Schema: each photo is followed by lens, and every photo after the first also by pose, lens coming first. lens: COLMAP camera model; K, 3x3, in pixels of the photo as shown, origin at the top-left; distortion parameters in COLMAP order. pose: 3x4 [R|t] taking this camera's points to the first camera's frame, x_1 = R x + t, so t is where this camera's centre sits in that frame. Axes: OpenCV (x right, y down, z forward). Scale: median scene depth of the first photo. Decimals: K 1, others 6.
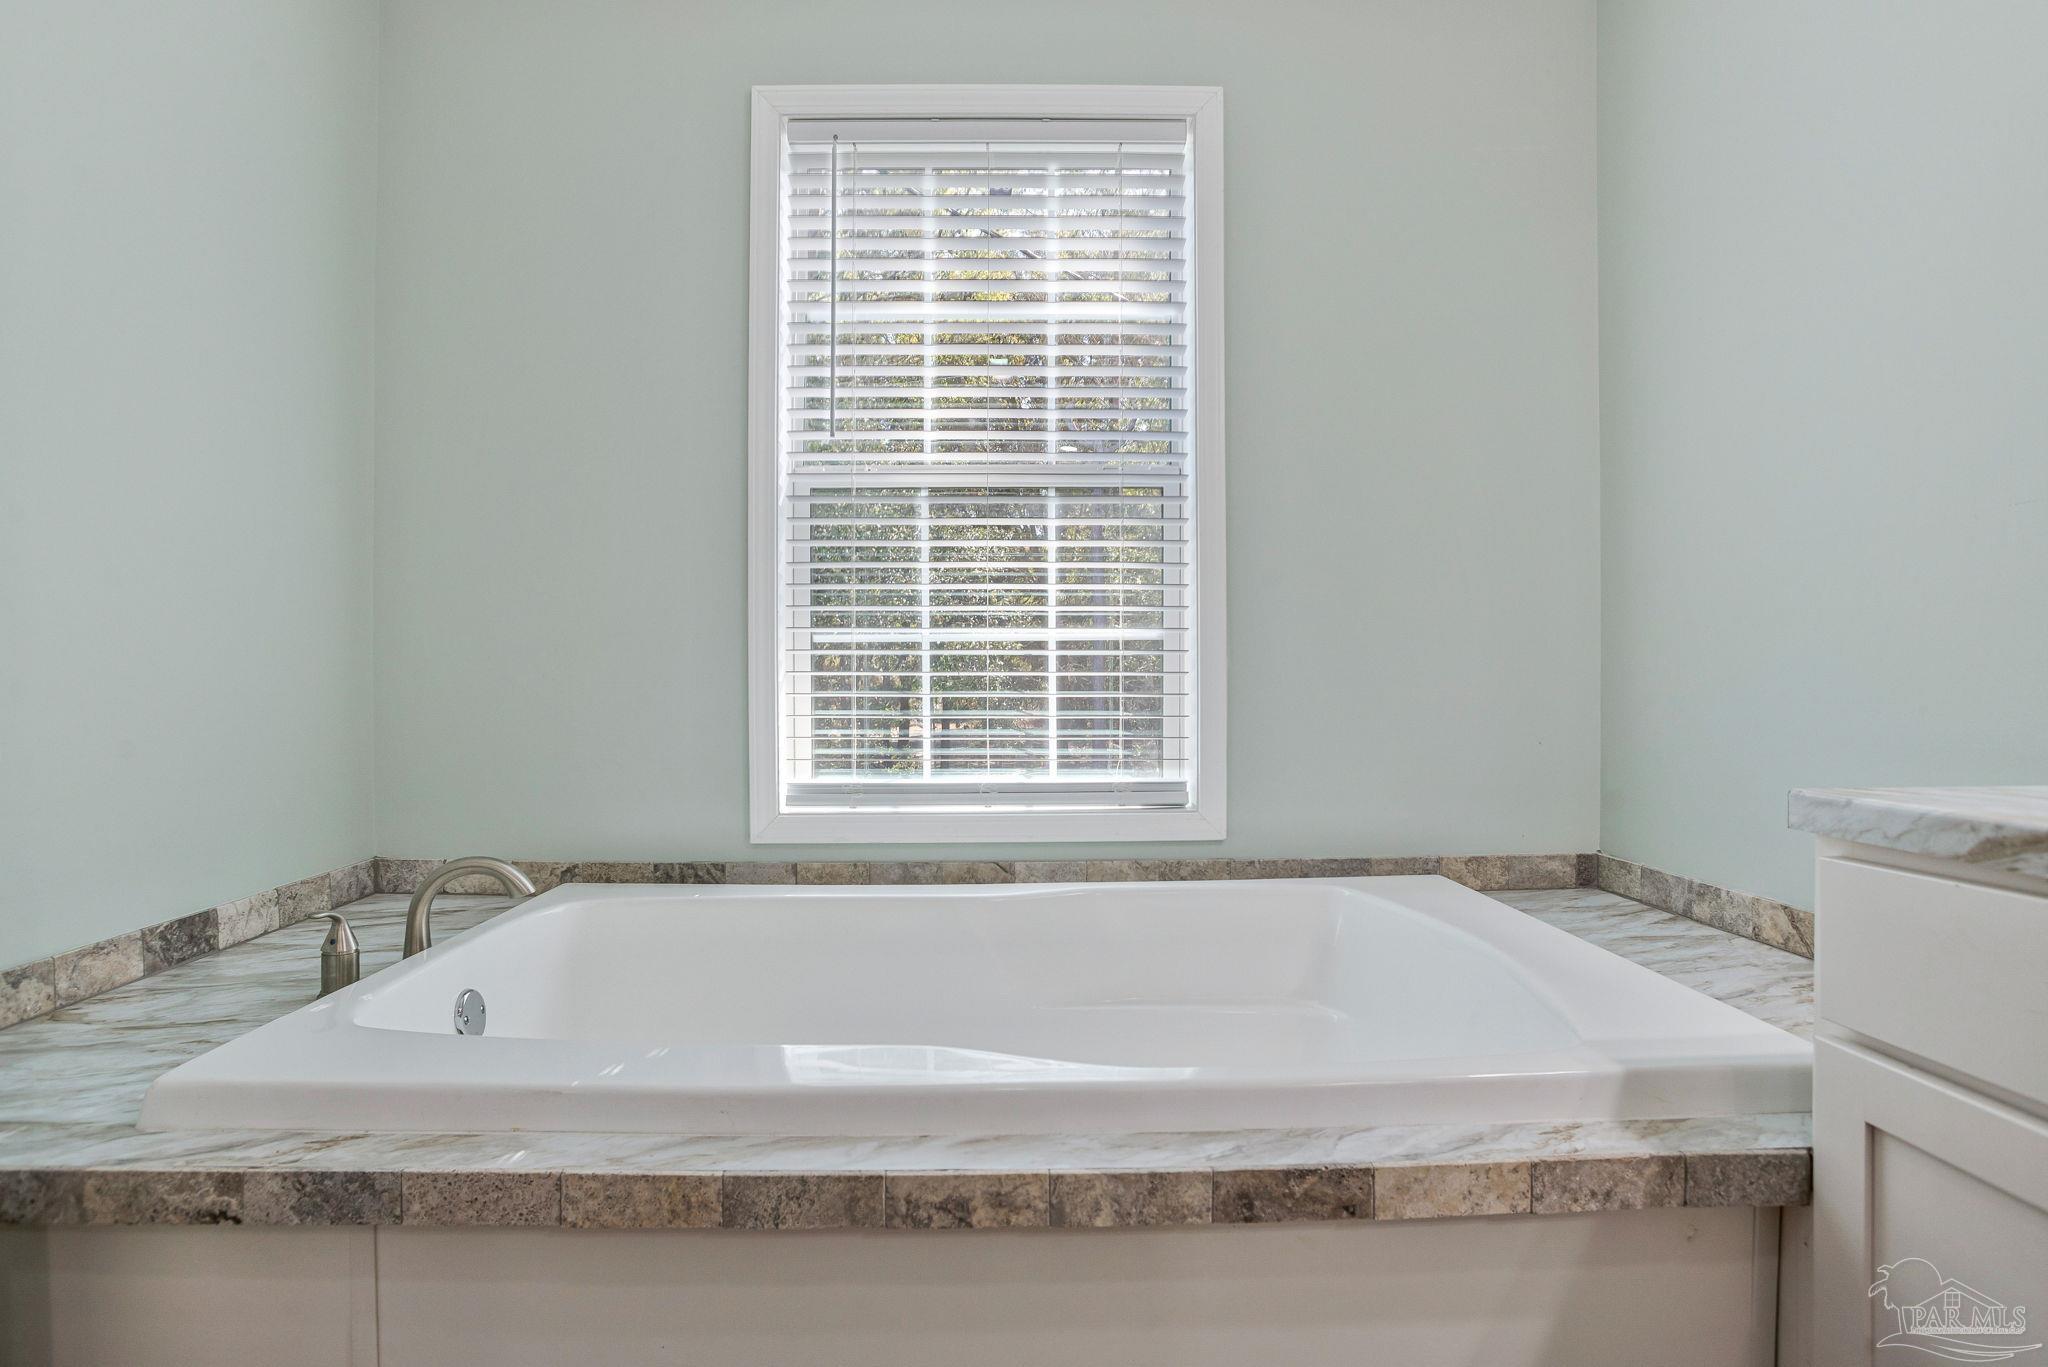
lens RADIAL K [[1062.4, 0, 1013.6], [0, 1062.4, 699.4], [0, 0, 1]] dist [-0.044472, 0.012420]
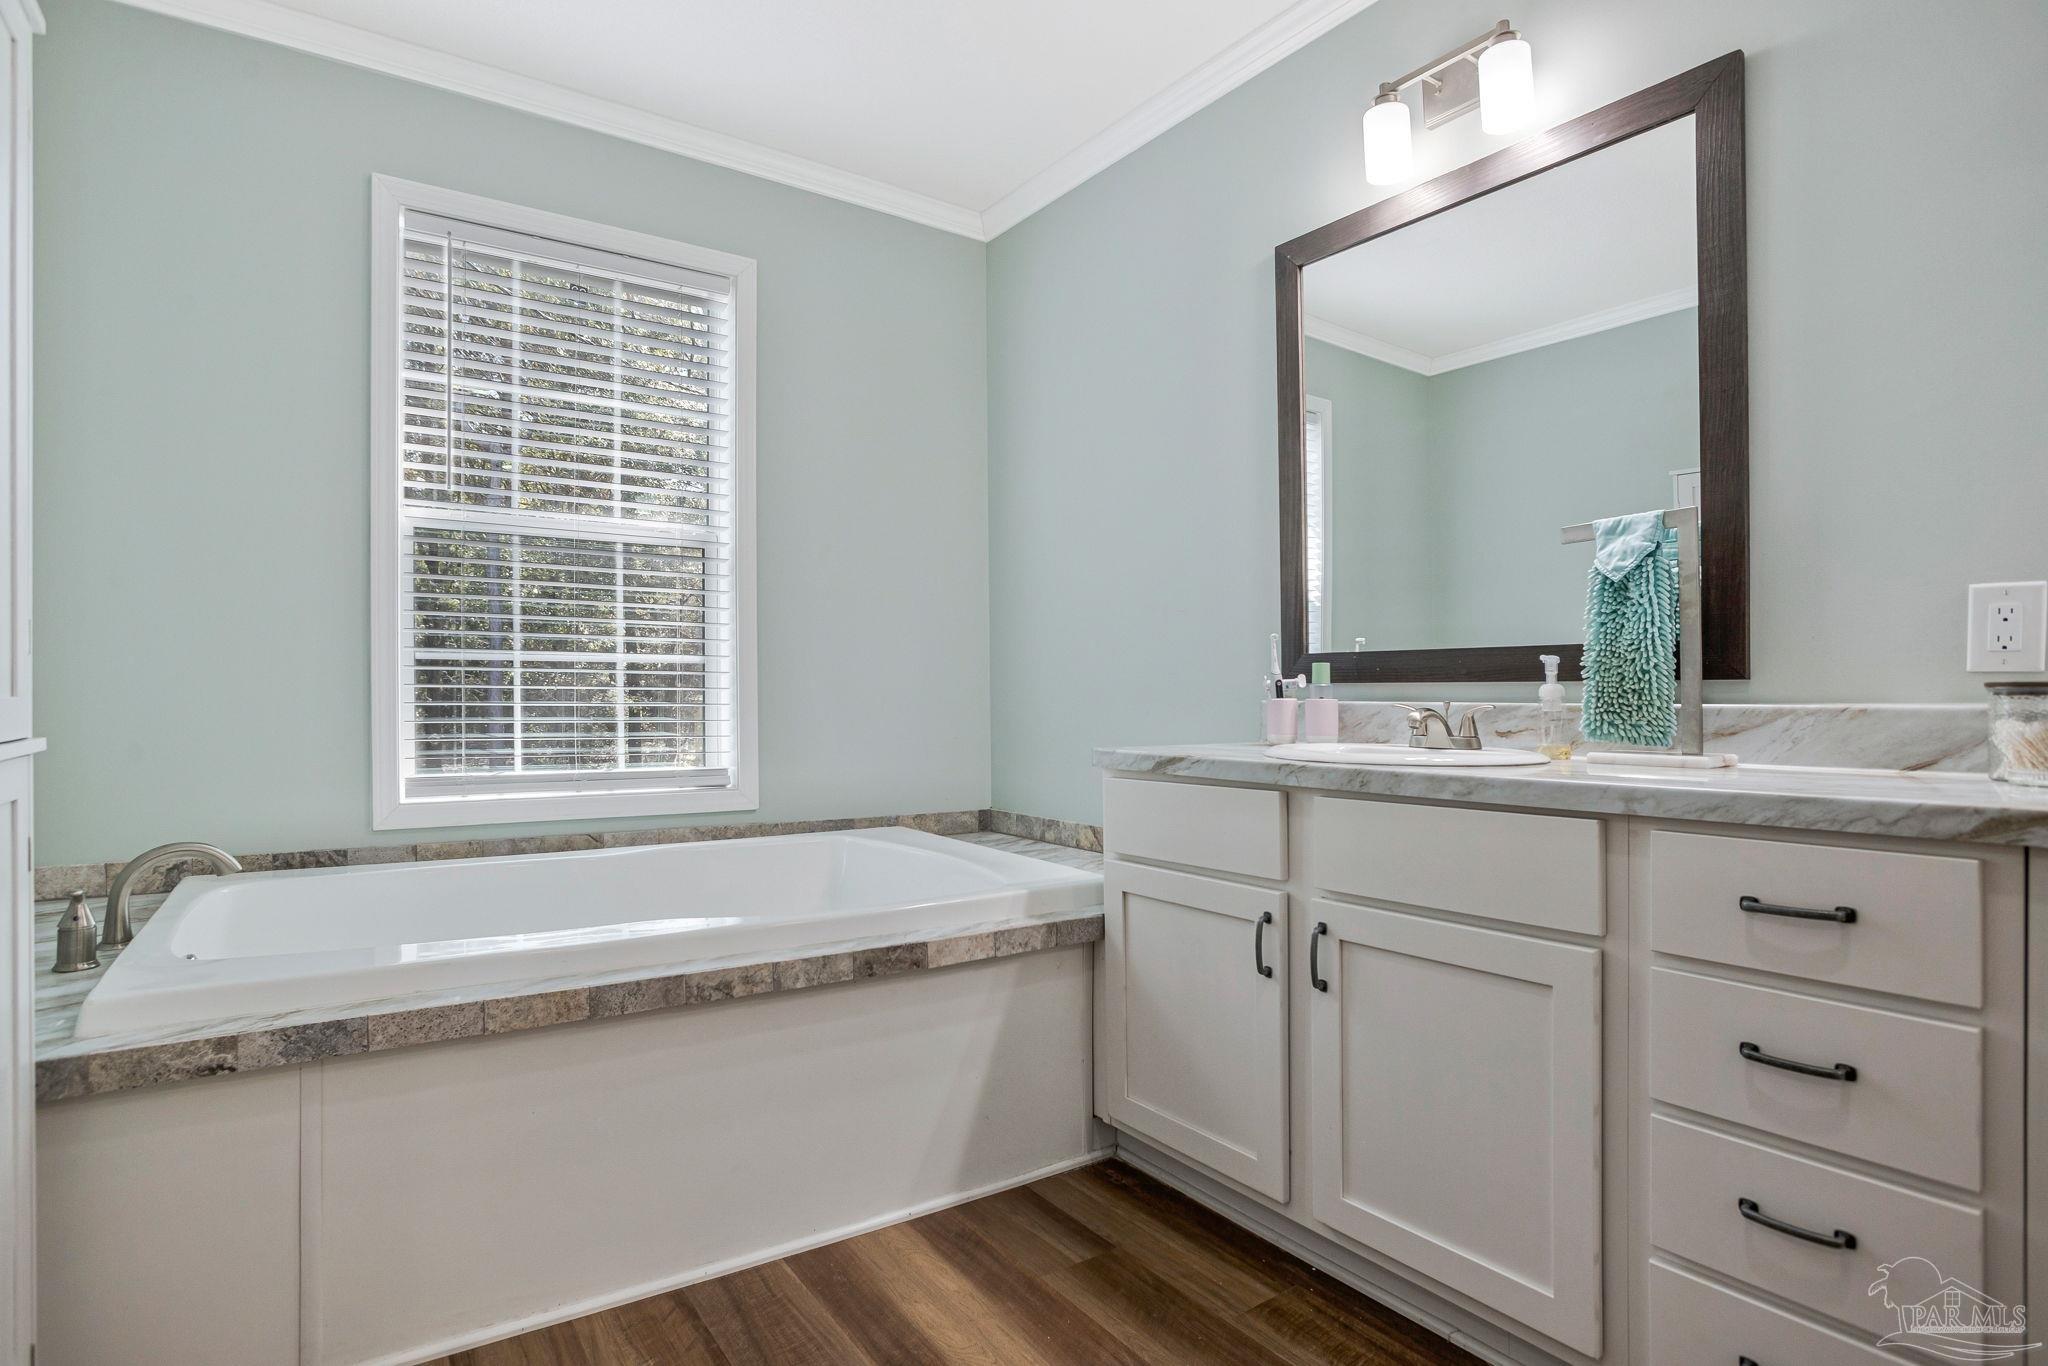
lens RADIAL K [[1071.9, 0, 1018.9], [0, 1071.9, 704.6], [0, 0, 1]] dist [-0.045146, 0.006869]
pose [[0.839259, 0.005127, 0.543707, -0.356189], [-0.003511, 0.999986, -0.004010, -0.001225], [-0.543720, 0.001456, 0.839265, -0.466858]]
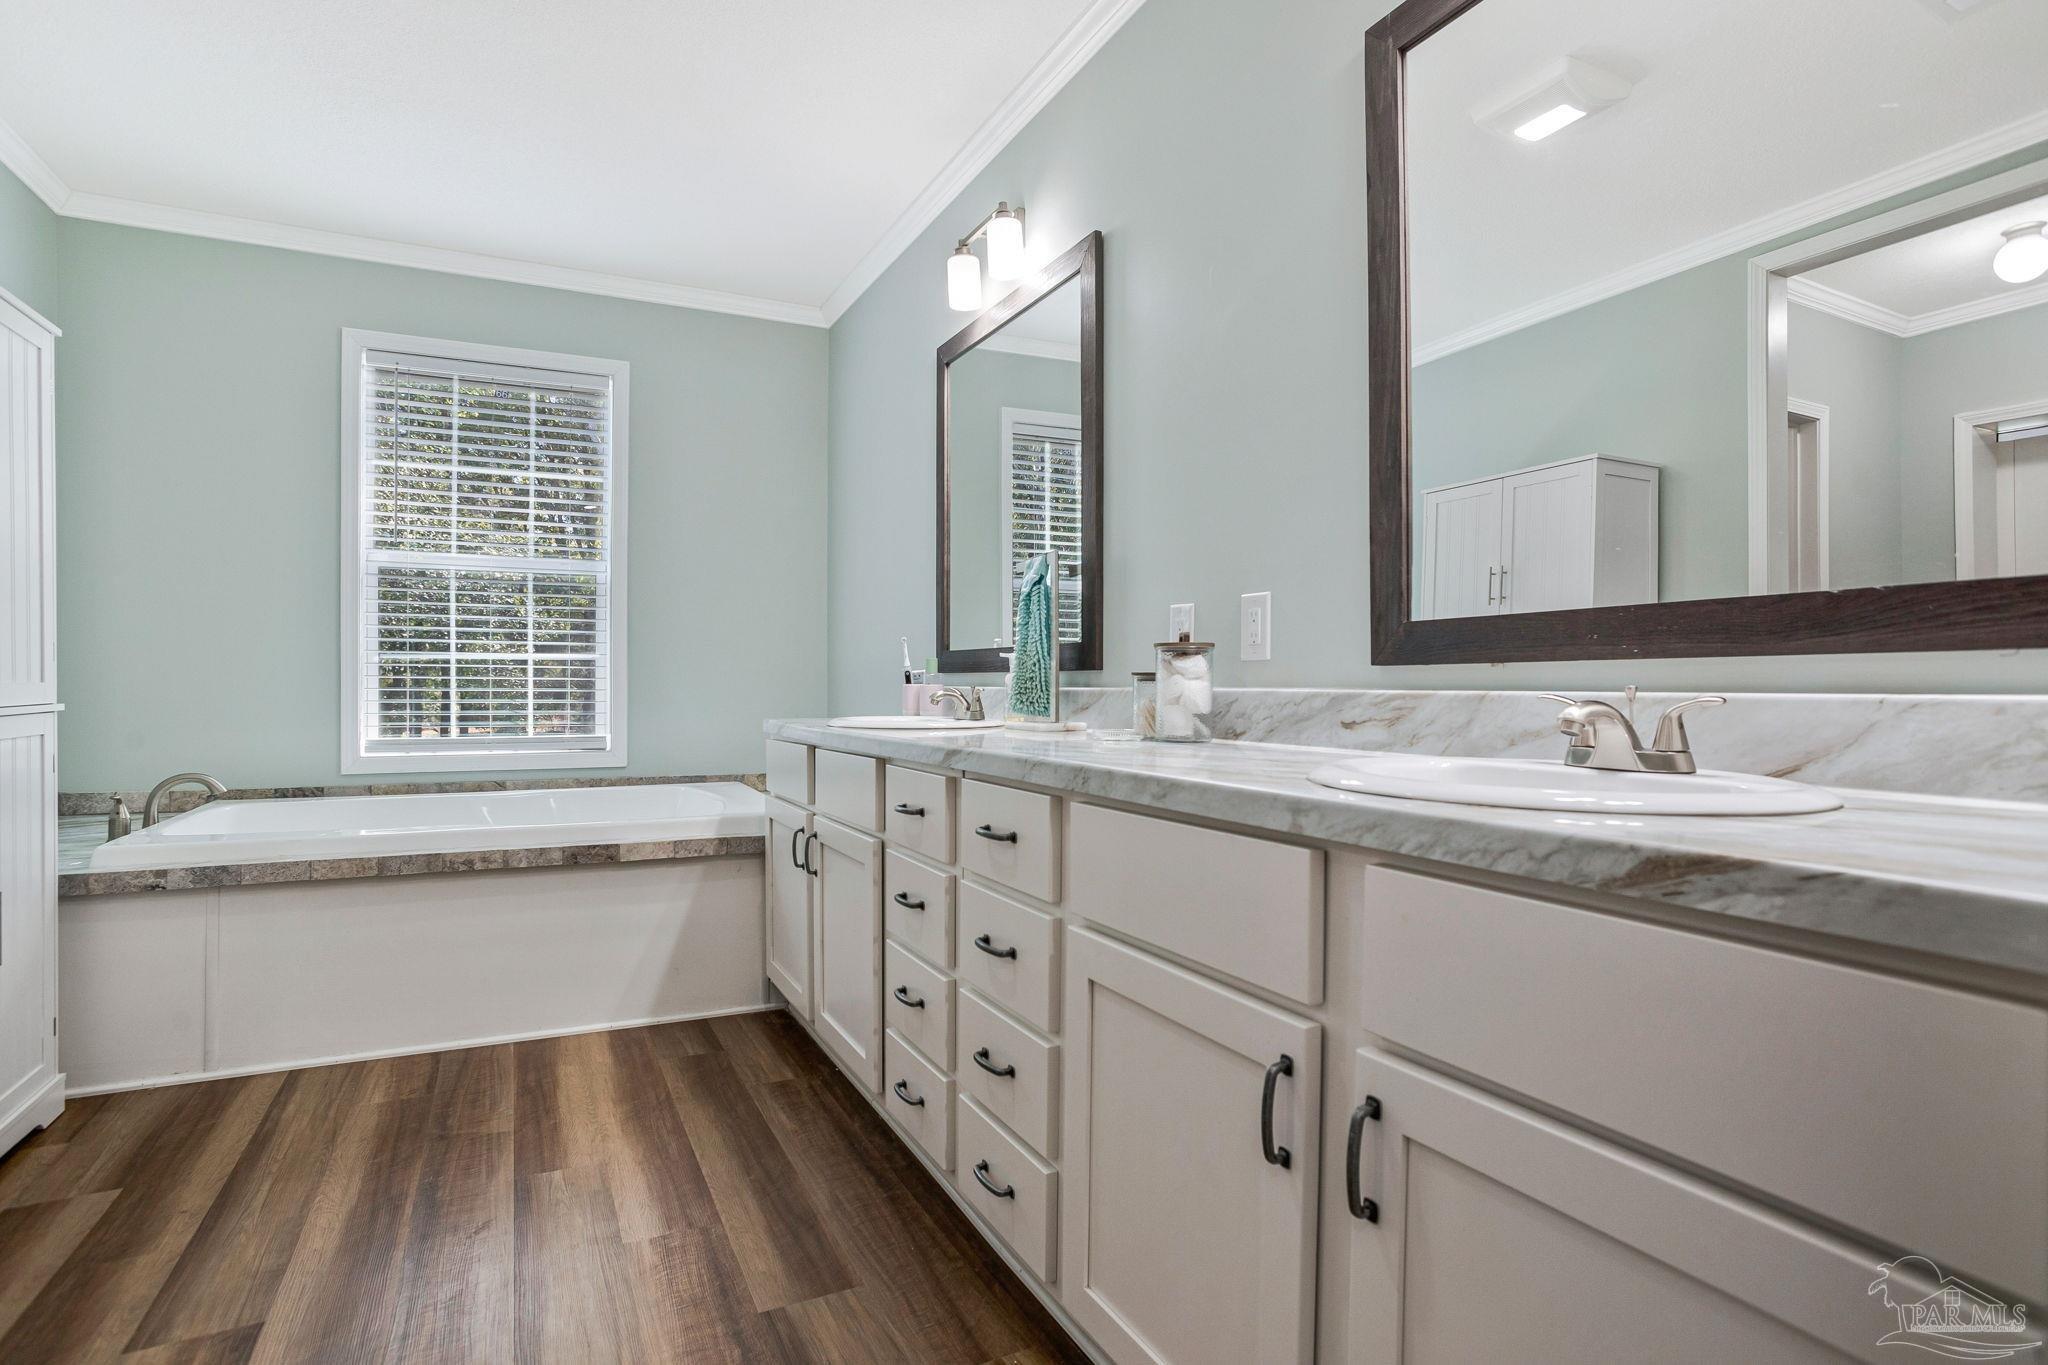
lens RADIAL K [[1071.9, 0, 1036.9], [0, 1071.9, 691.4], [0, 0, 1]] dist [-0.045146, 0.006869]
pose [[0.908412, 0.007731, 0.418005, 0.083844], [-0.004819, 0.999956, -0.008021, 0.011082], [-0.418048, 0.005272, 0.908409, -1.315733]]
